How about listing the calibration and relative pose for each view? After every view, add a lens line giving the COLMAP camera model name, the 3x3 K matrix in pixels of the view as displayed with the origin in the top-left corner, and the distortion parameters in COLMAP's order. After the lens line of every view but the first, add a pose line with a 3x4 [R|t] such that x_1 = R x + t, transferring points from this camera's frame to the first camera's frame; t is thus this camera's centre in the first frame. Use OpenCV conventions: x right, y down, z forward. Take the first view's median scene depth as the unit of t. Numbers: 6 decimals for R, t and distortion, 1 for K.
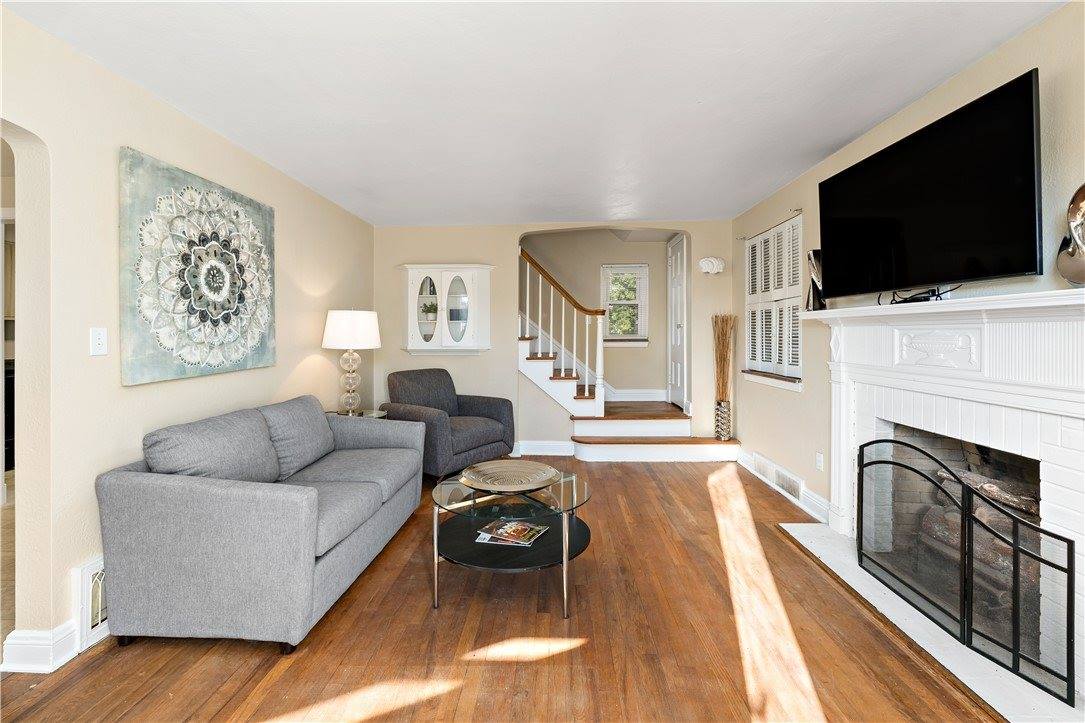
lens RADIAL K [[472.8, 0, 548.6], [0, 472.8, 334.3], [0, 0, 1]] dist [-0.000797, -0.000321]
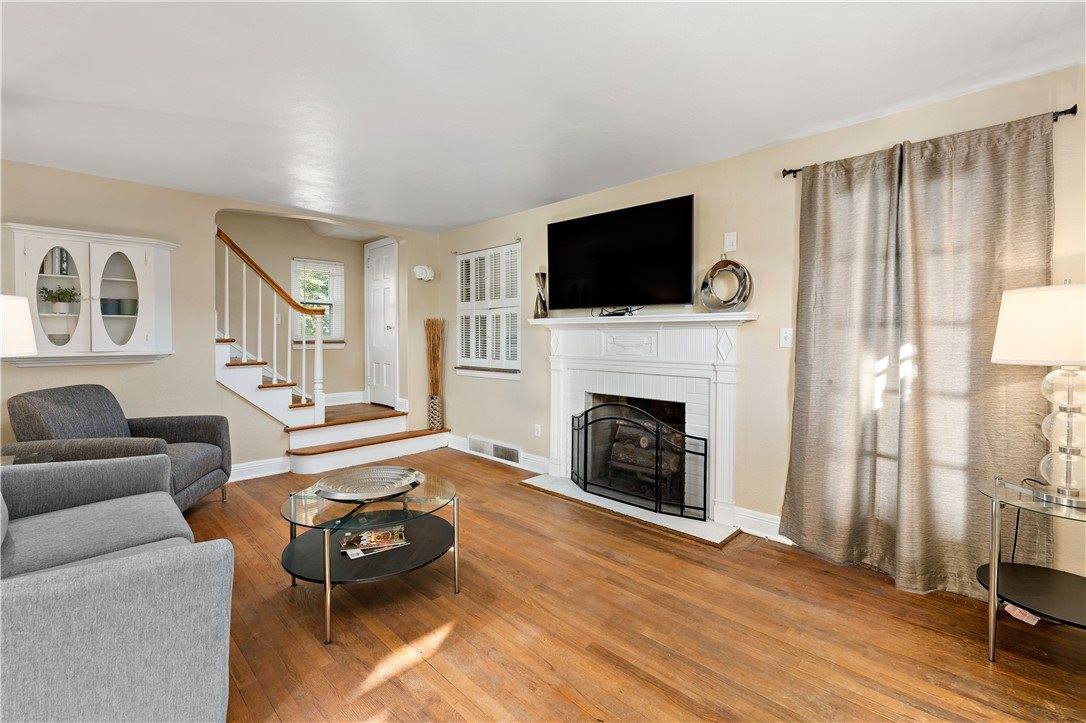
lens RADIAL K [[474.6, 0, 540.4], [0, 474.6, 349.0], [0, 0, 1]] dist [0.000178, -0.000176]
pose [[0.679899, -0.016807, 0.733113, -0.369009], [-0.002012, 0.999691, 0.024784, 0.003287], [-0.733303, -0.018326, 0.679655, 0.069123]]
